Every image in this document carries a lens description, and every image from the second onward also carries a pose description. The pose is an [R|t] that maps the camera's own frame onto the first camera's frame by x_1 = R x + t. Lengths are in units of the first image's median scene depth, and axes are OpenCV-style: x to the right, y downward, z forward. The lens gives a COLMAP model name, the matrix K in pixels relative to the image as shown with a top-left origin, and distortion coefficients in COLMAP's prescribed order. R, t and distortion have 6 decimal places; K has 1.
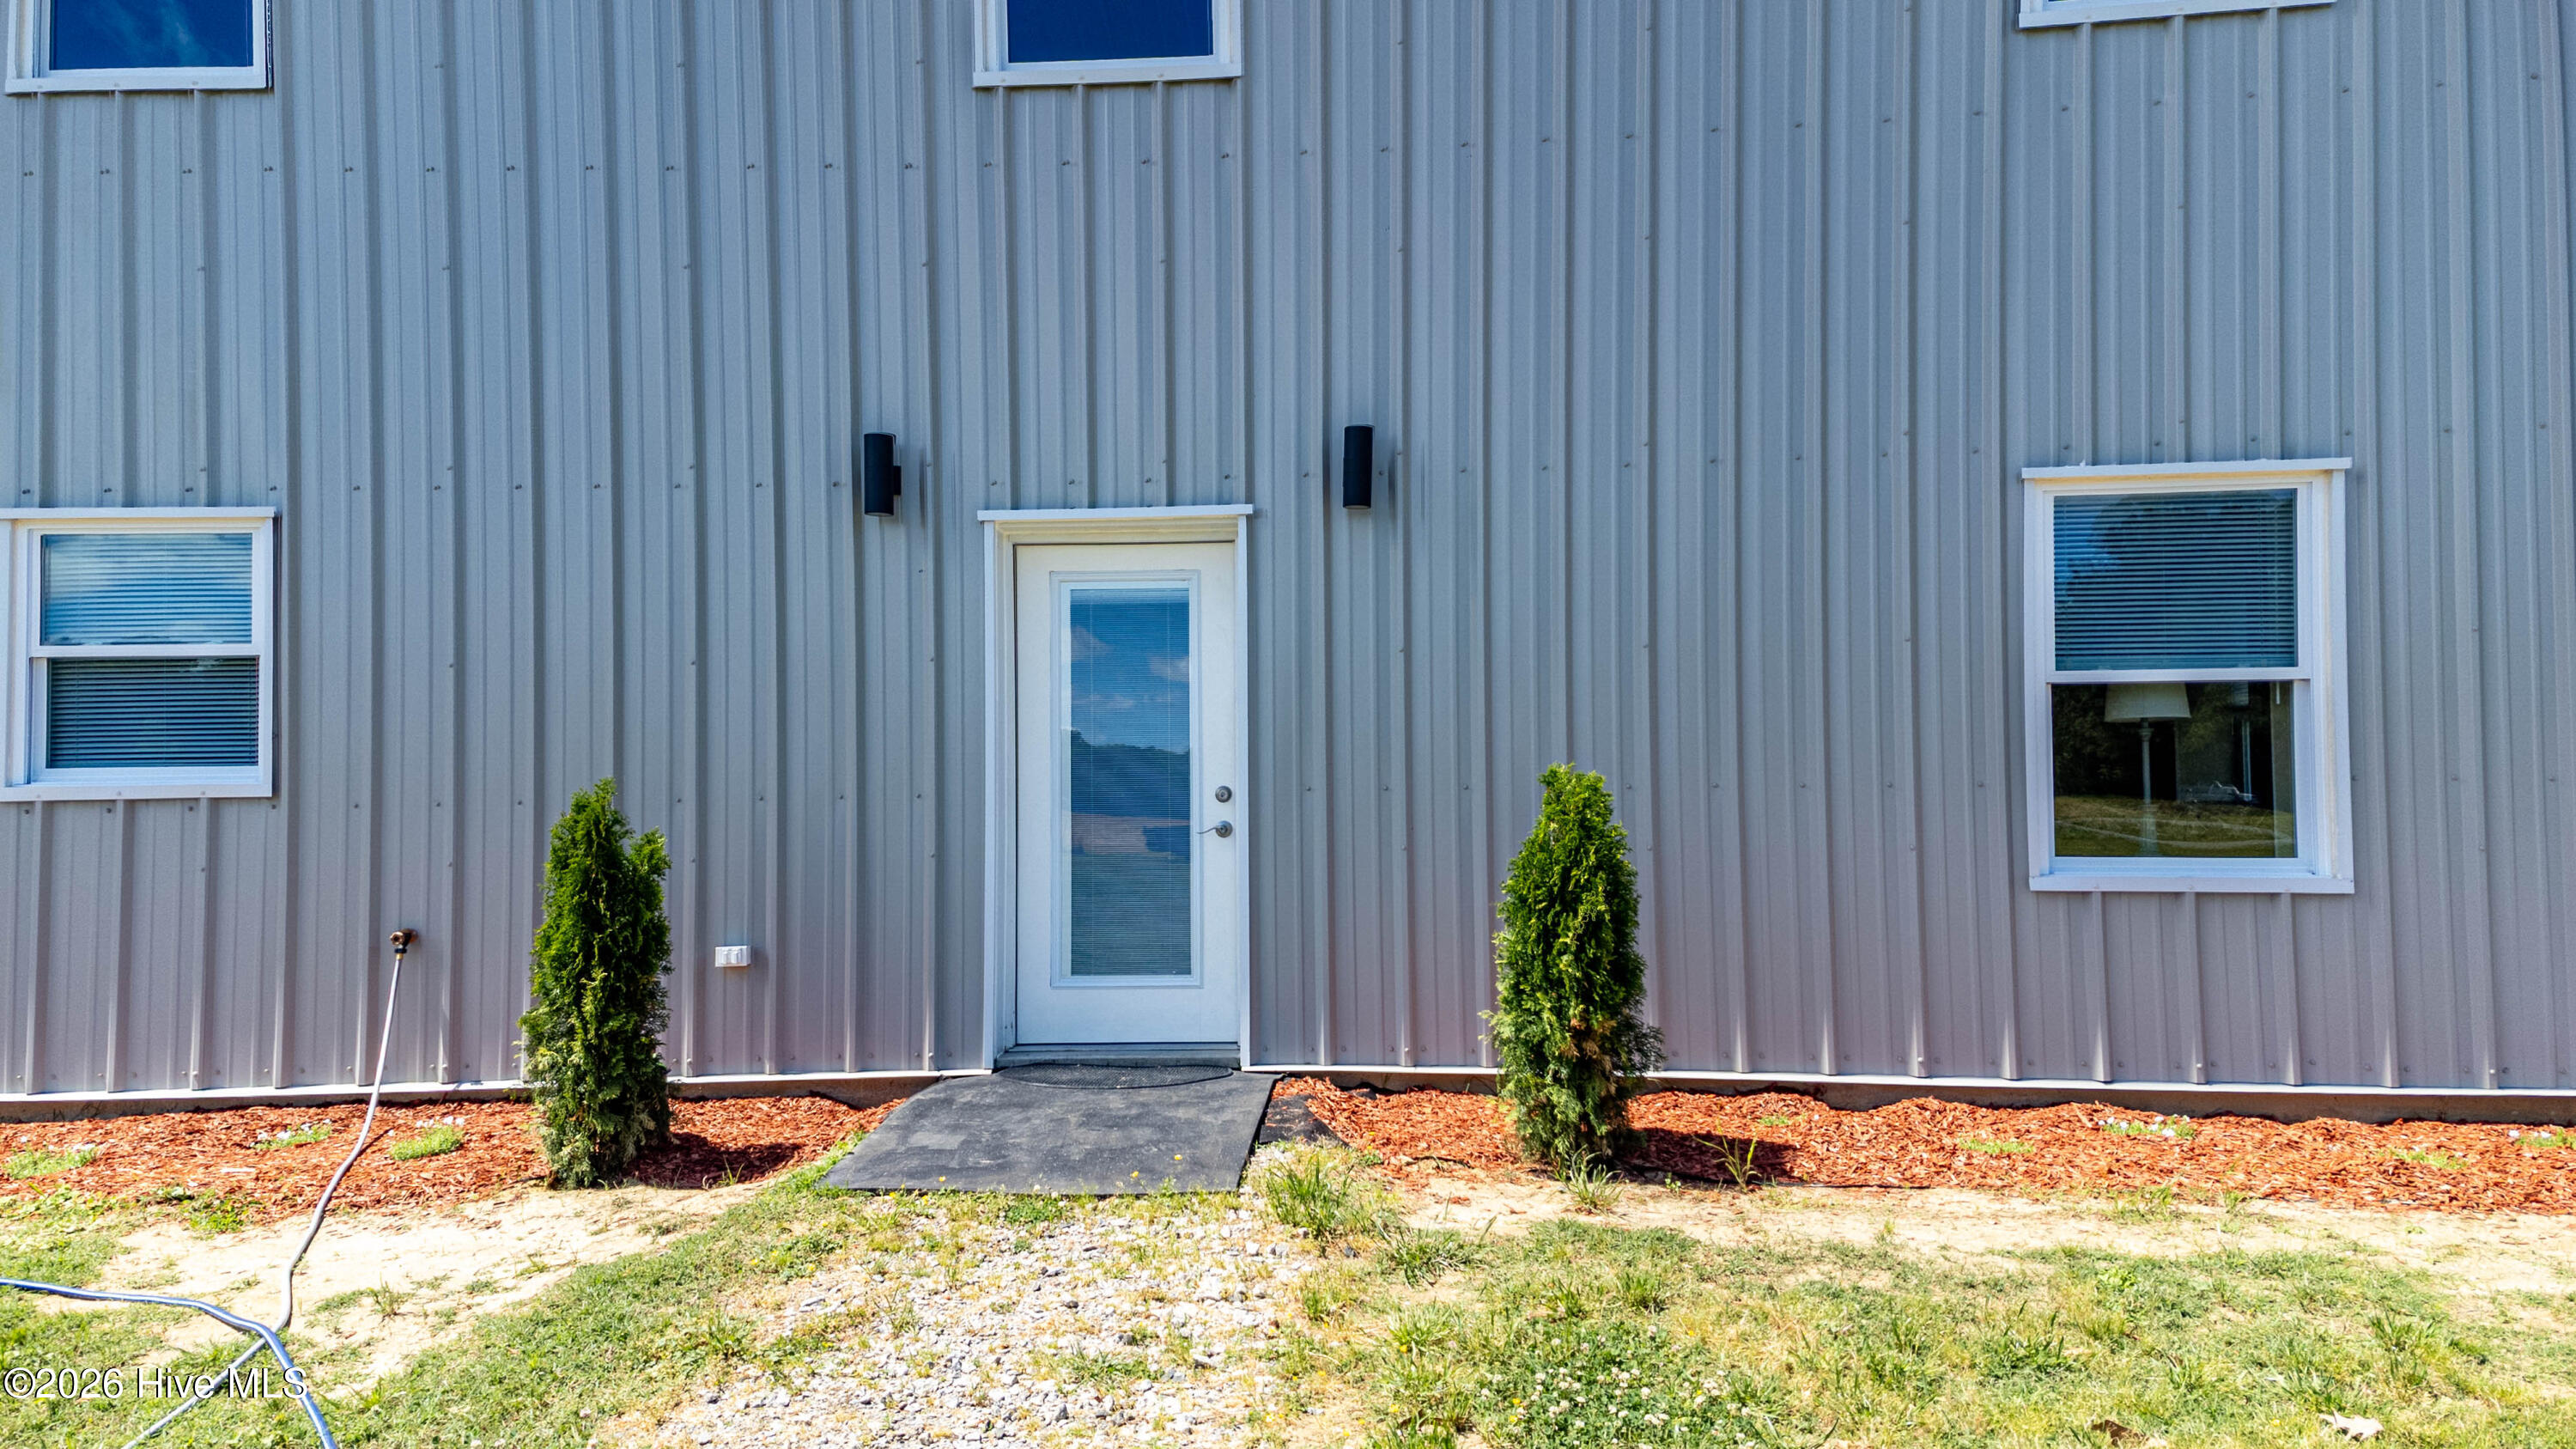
lens RADIAL K [[1909.5, 0, 1298.6], [0, 1909.5, 722.2], [0, 0, 1]] dist [0.238901, -0.159202]
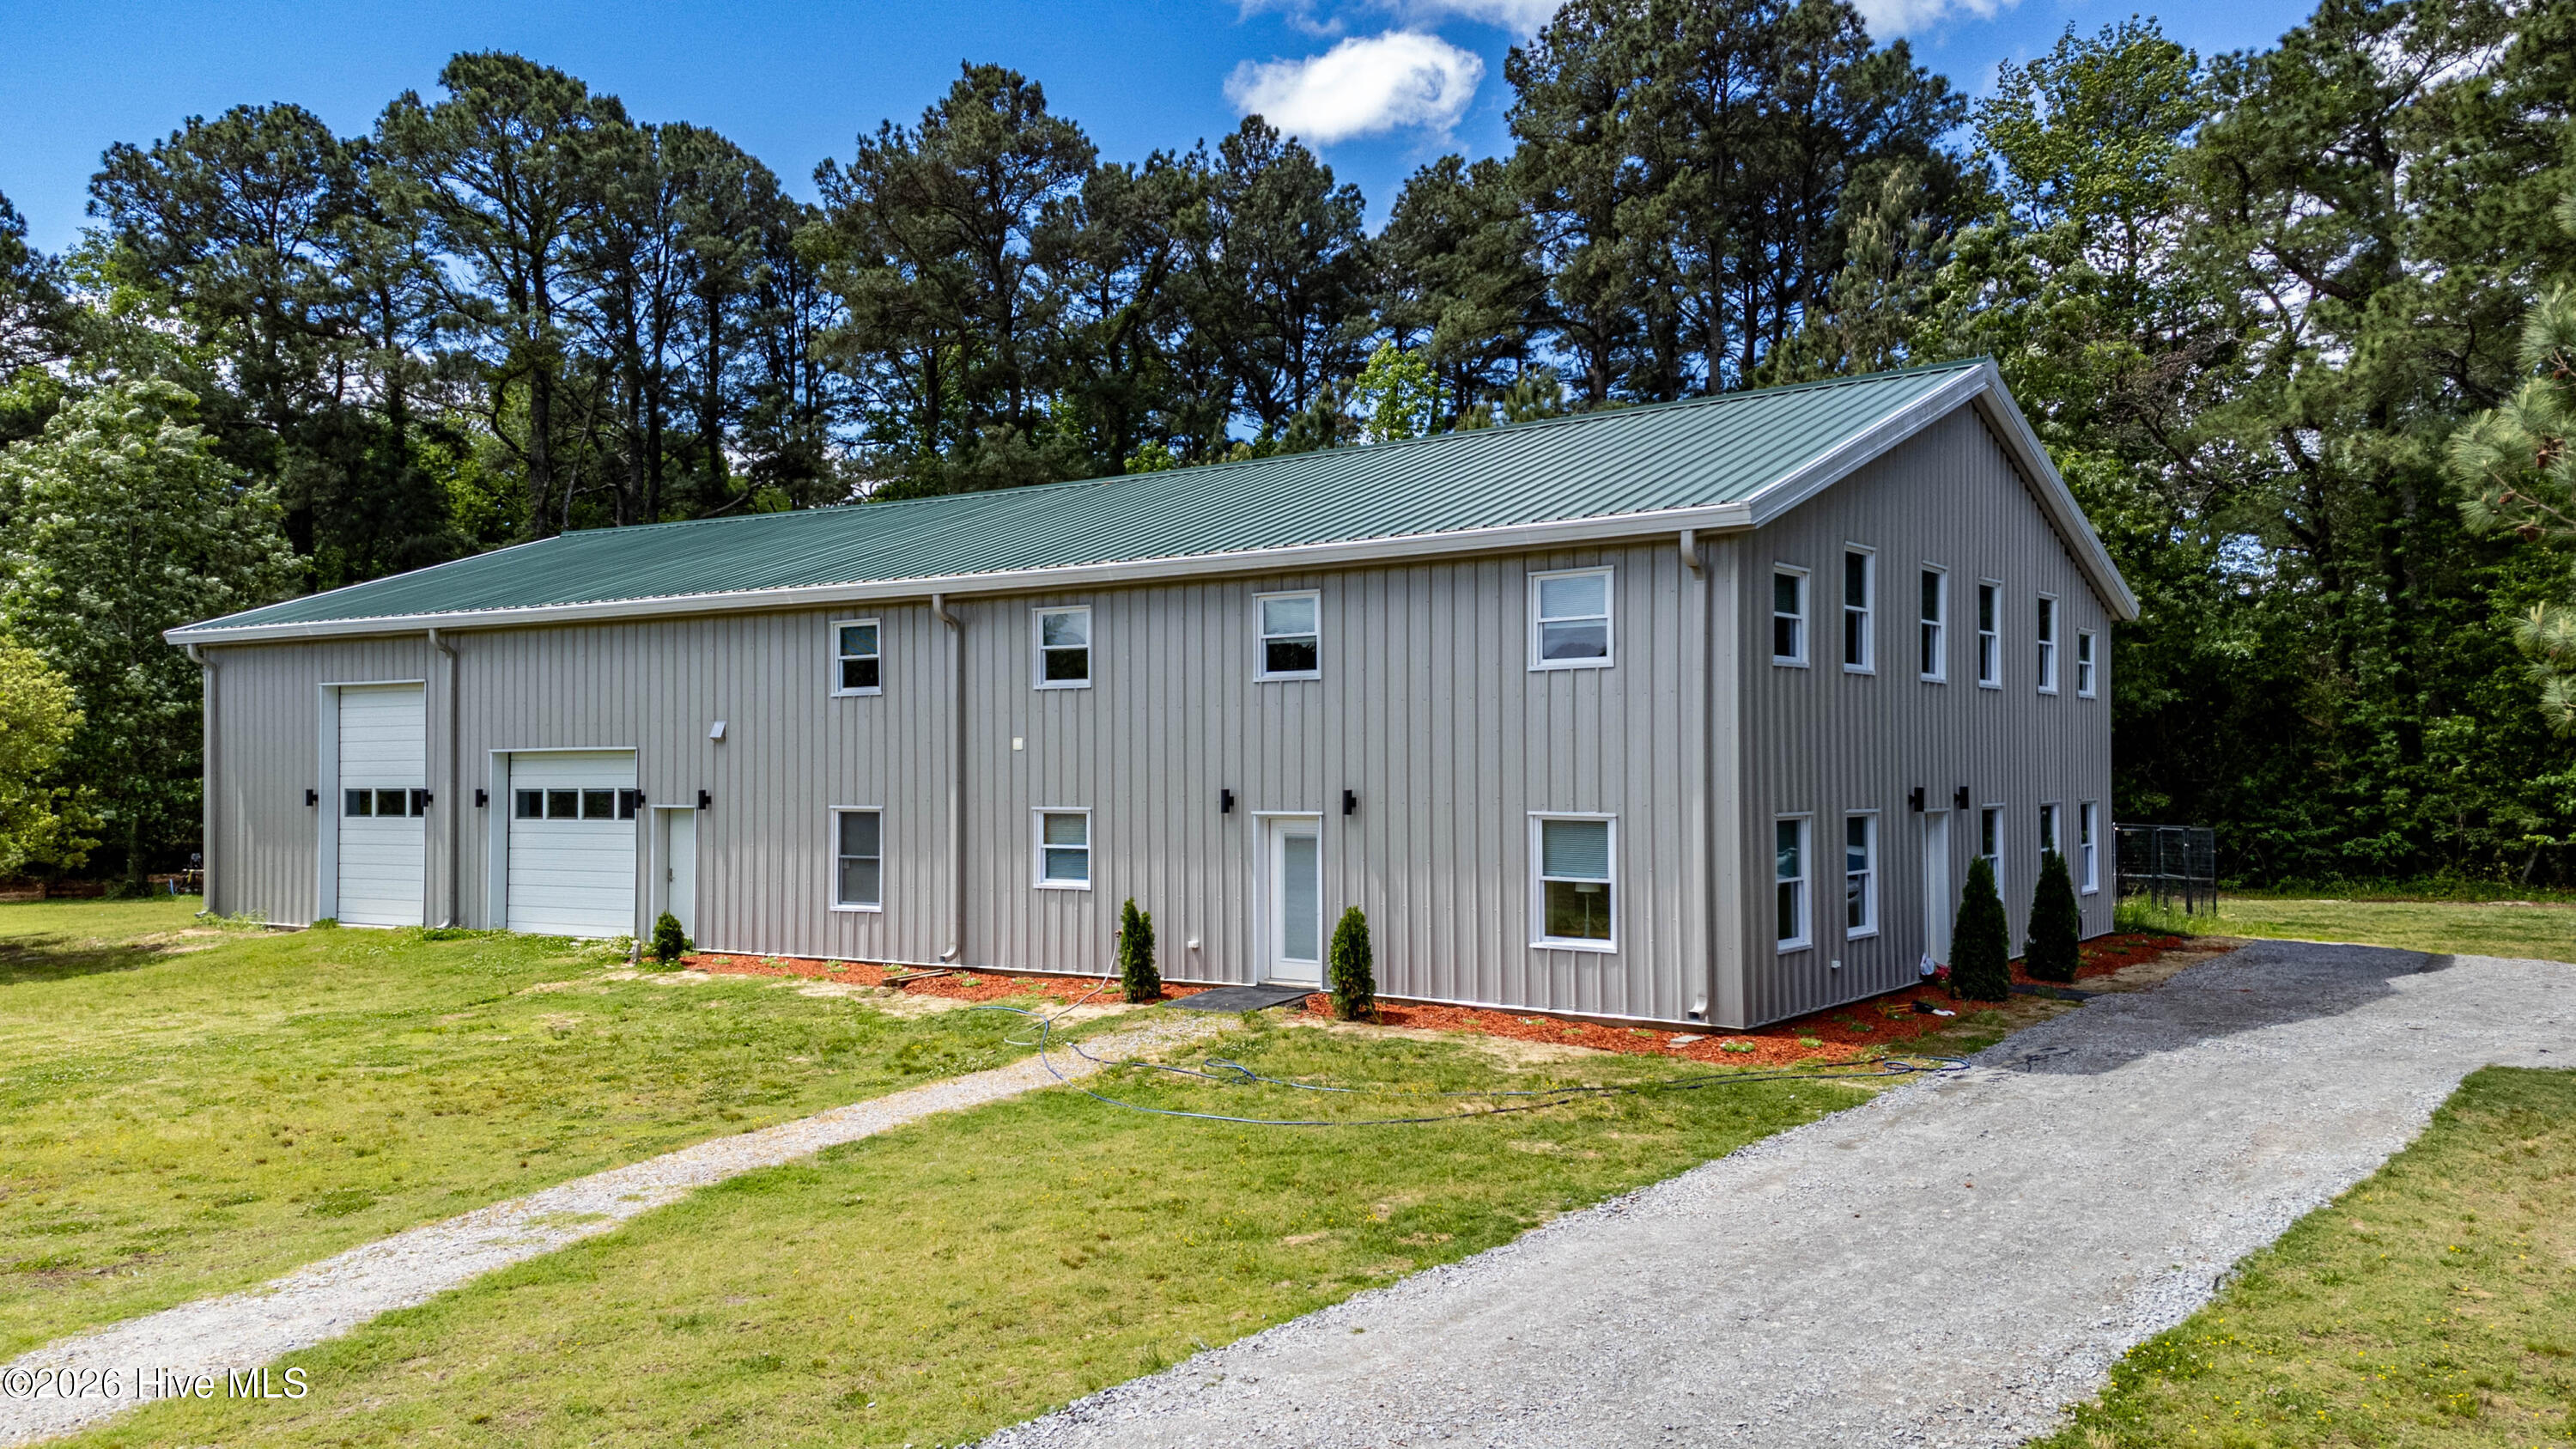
lens RADIAL K [[1909.5, 0, 1292.0], [0, 1909.5, 760.9], [0, 0, 1]] dist [0.238901, -0.159202]
pose [[0.862552, 0.005282, -0.505940, 1.546104], [0.014549, 0.999273, 0.035237, -0.313554], [0.505758, -0.037754, 0.861849, -1.751387]]
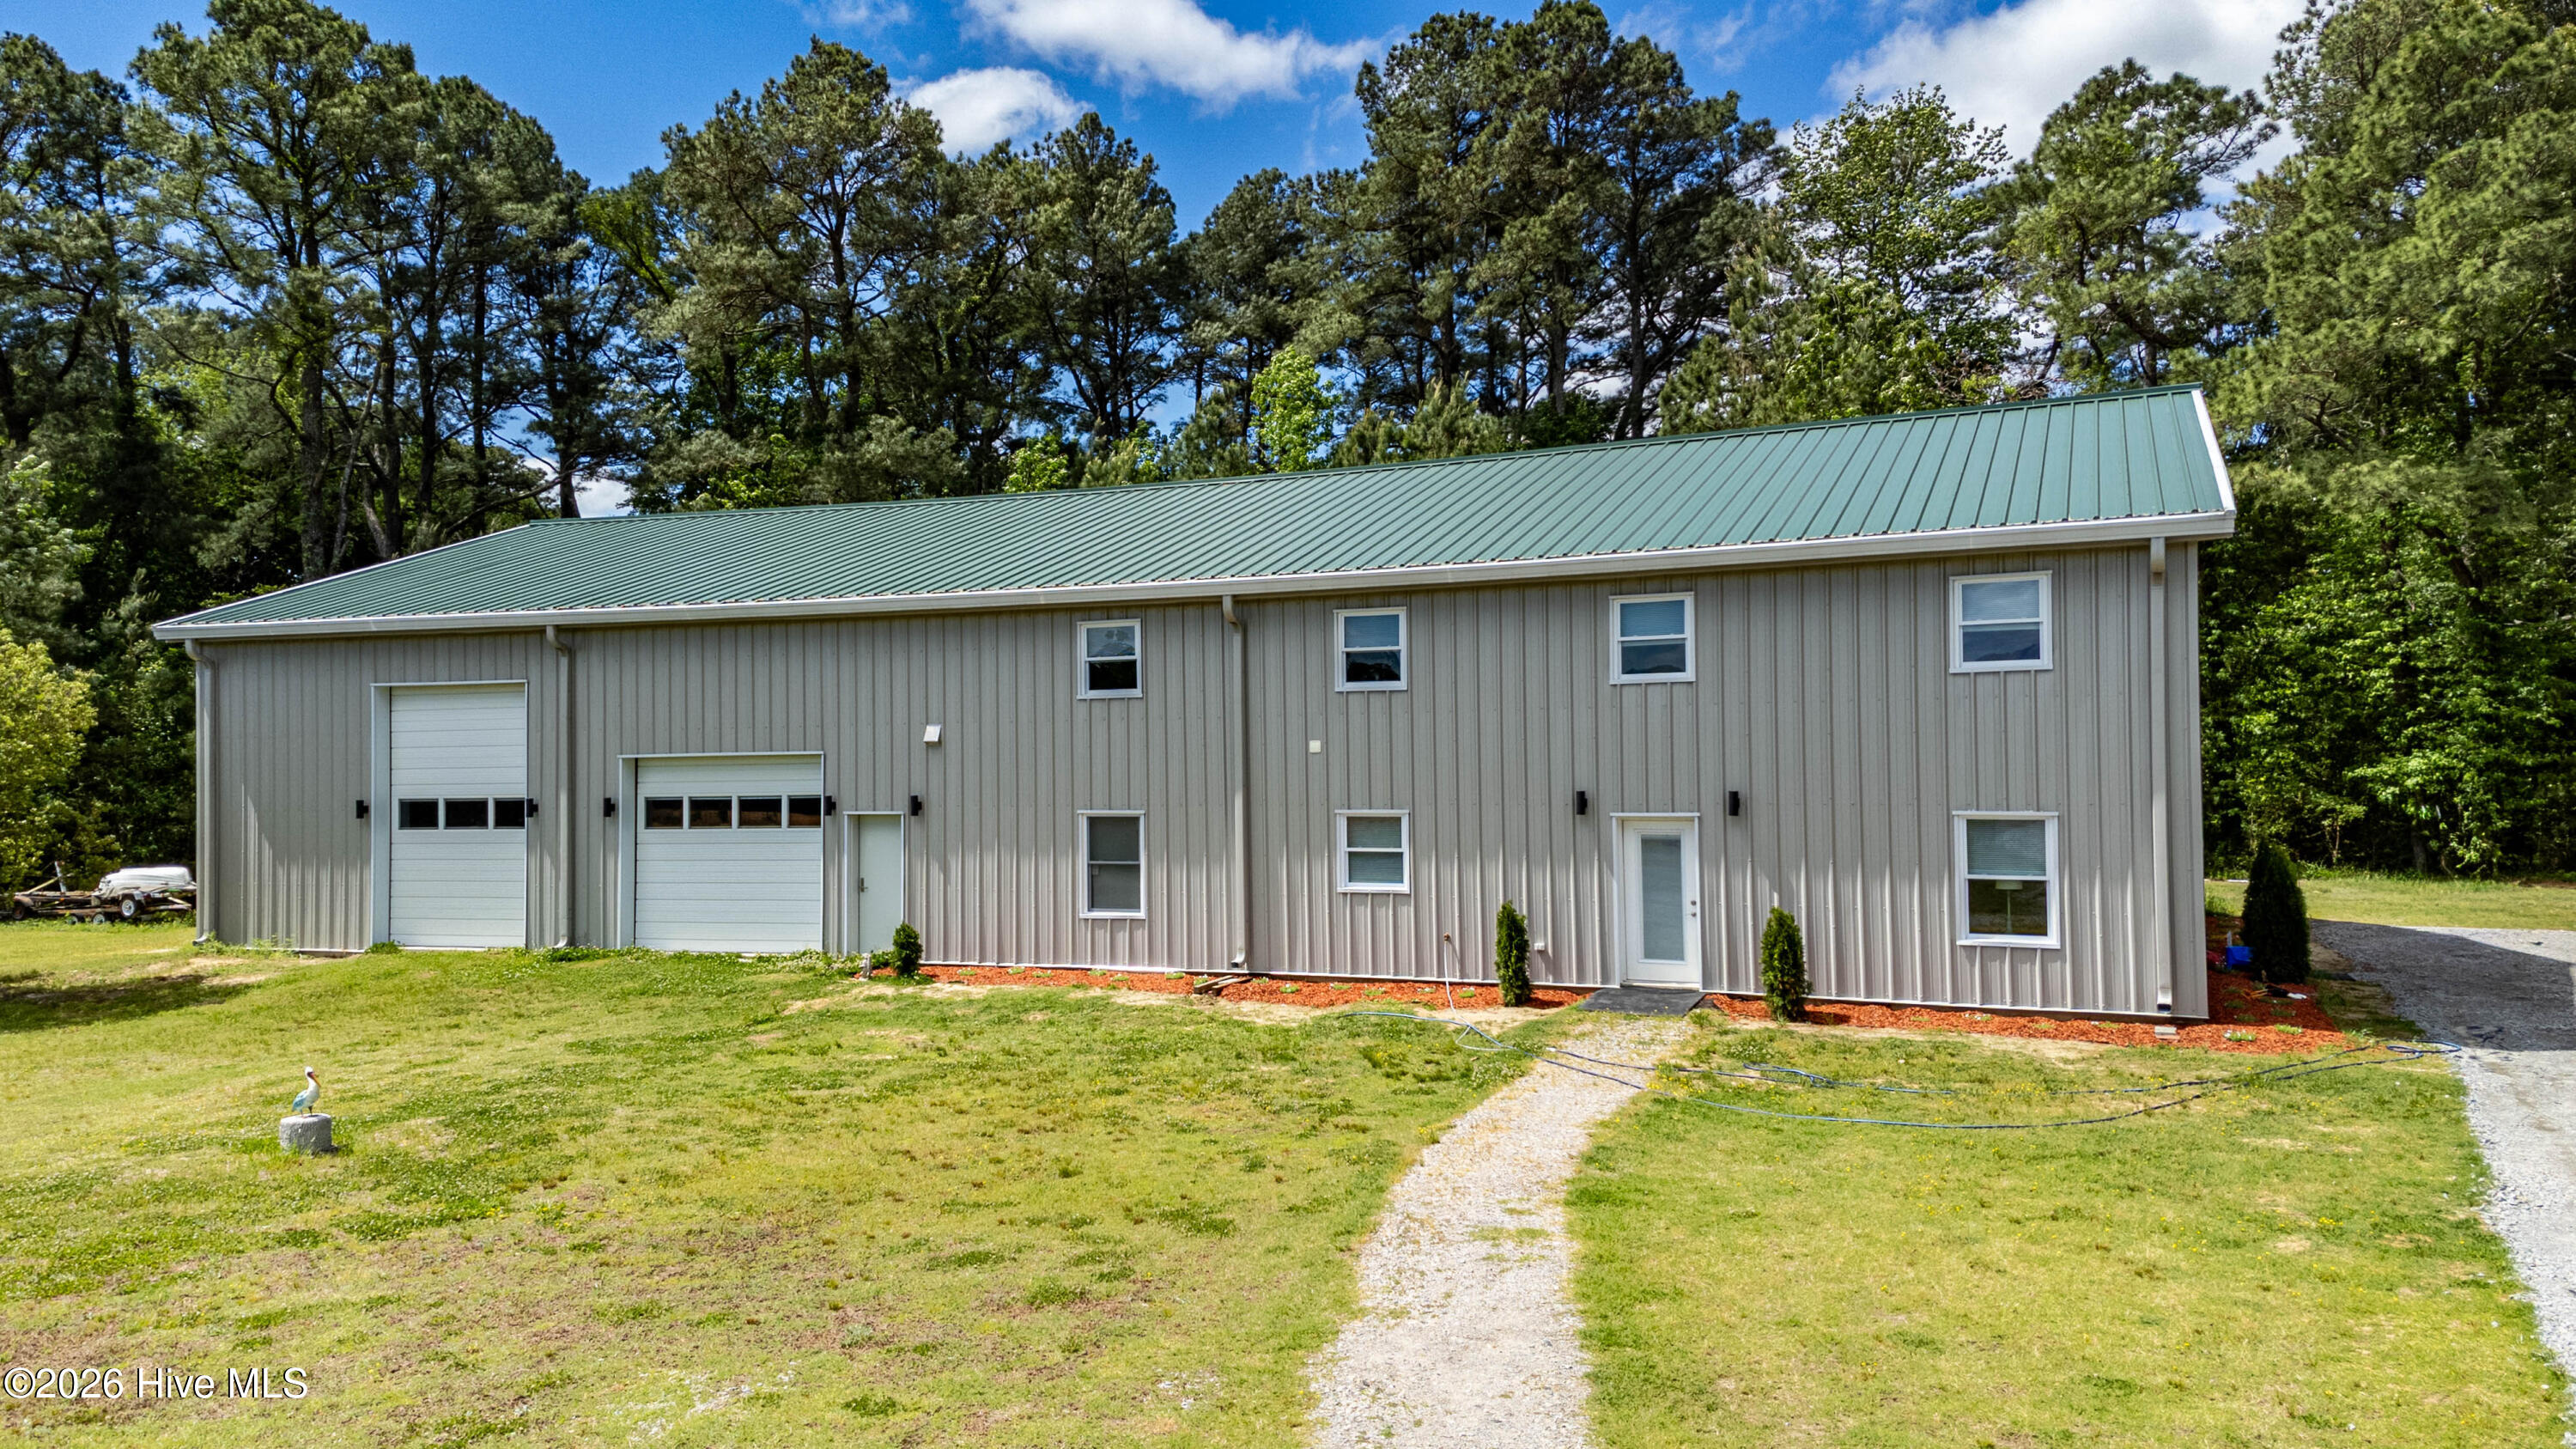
lens RADIAL K [[1909.5, 0, 1282.2], [0, 1909.5, 721.5], [0, 0, 1]] dist [0.238901, -0.159202]
pose [[0.947112, -0.006322, -0.320841, 0.355701], [0.013122, 0.999733, 0.019037, -0.339756], [0.320635, -0.022241, 0.946942, -2.282263]]
